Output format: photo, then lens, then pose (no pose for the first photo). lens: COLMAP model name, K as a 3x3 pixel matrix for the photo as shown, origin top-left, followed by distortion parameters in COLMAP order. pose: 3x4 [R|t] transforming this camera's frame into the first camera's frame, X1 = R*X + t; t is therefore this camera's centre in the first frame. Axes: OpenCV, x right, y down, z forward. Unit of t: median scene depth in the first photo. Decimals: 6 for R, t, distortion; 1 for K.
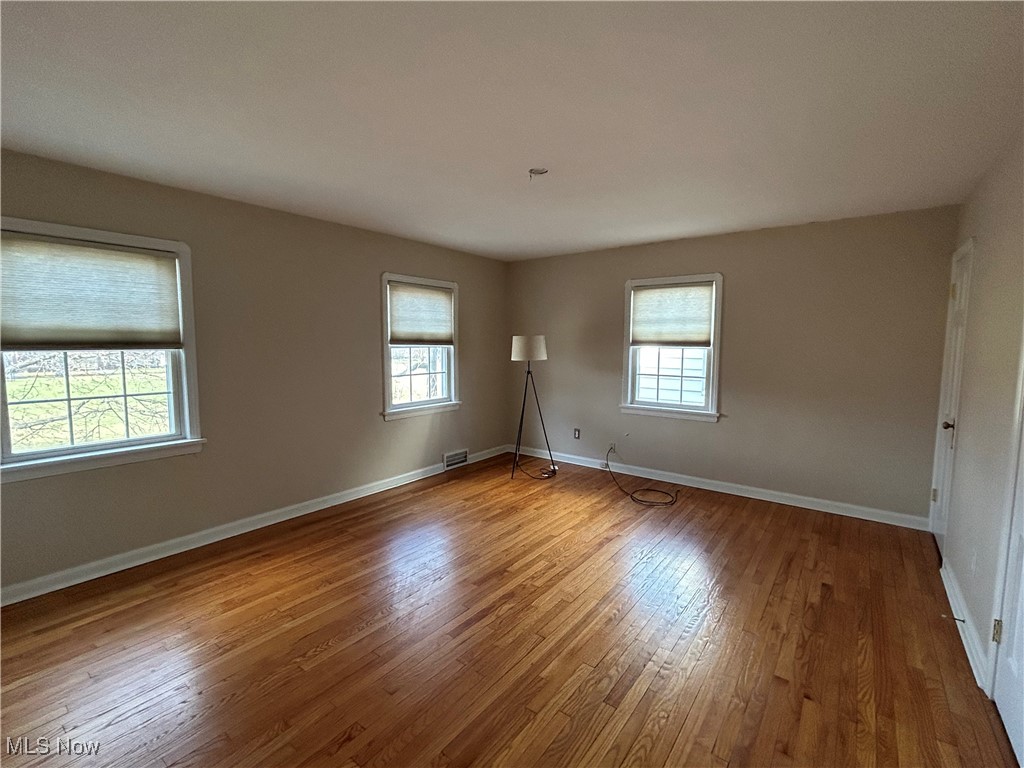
lens RADIAL K [[461.0, 0, 511.9], [0, 461.0, 384.4], [0, 0, 1]] dist [0.000235, 0.000195]
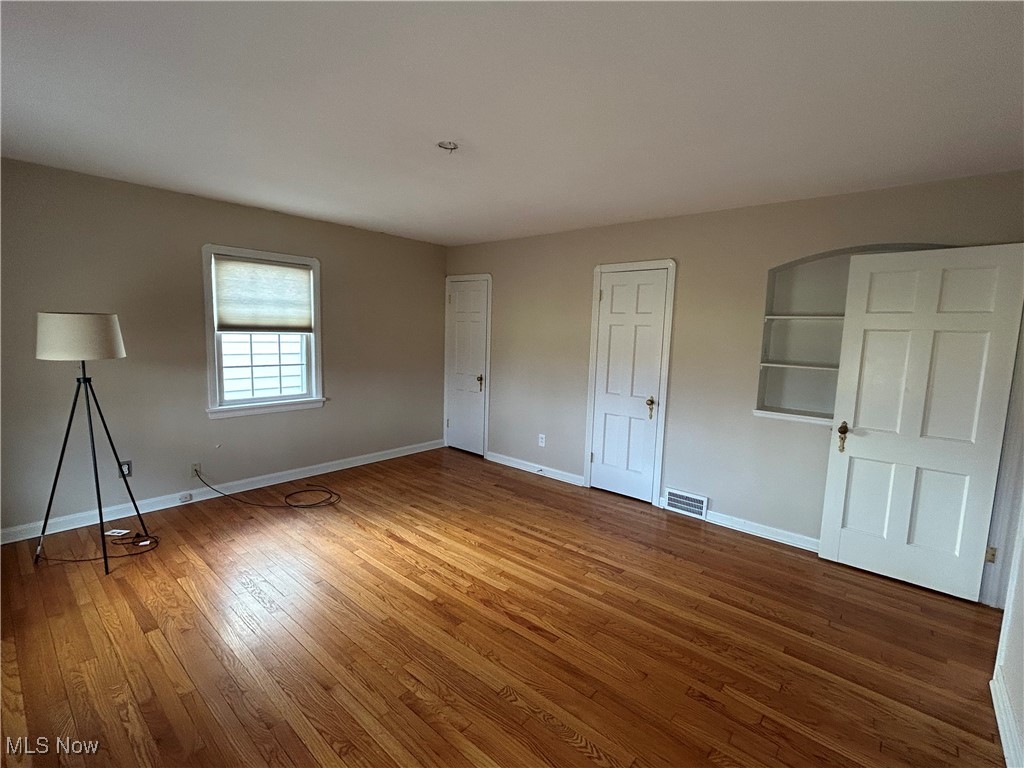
lens RADIAL K [[461.0, 0, 511.3], [0, 461.0, 382.4], [0, 0, 1]] dist [0.000235, 0.000195]
pose [[0.062044, -0.115367, 0.991383, -0.536797], [0.063142, 0.991761, 0.111460, -0.058820], [-0.996074, 0.055683, 0.068817, 0.511490]]
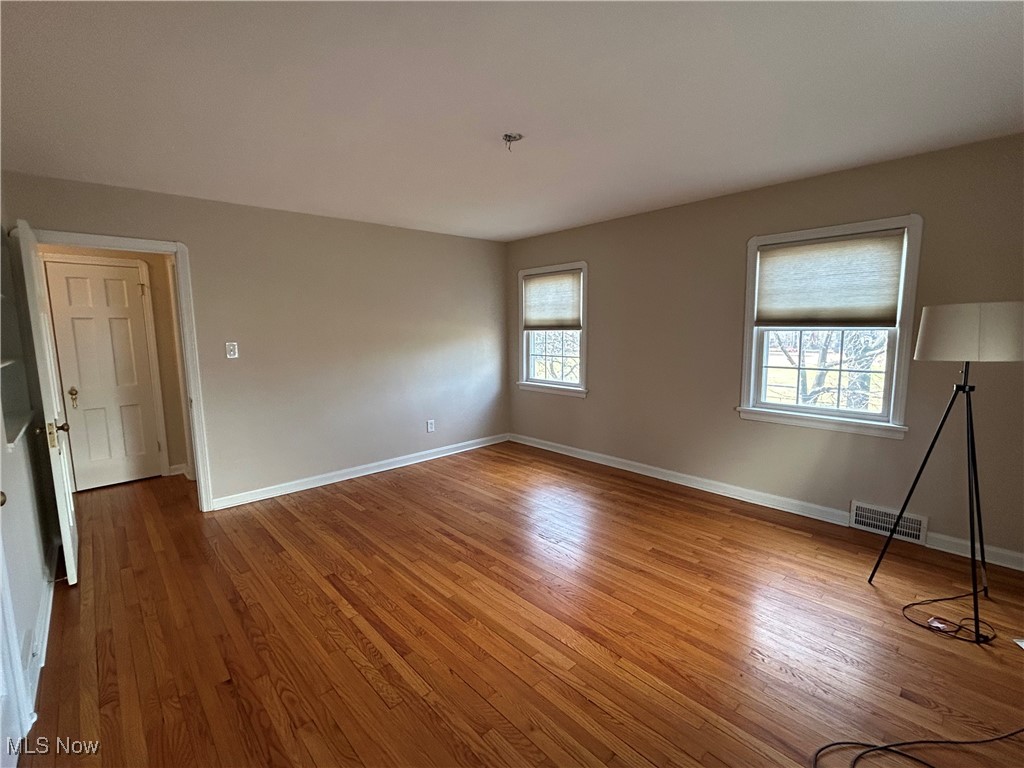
lens RADIAL K [[461.0, 0, 512.0], [0, 461.0, 384.3], [0, 0, 1]] dist [0.000235, 0.000195]
pose [[-0.174134, 0.121730, -0.977169, 0.612590], [-0.078724, 0.987433, 0.137038, -0.063826], [0.981570, 0.100790, -0.162362, 0.726989]]
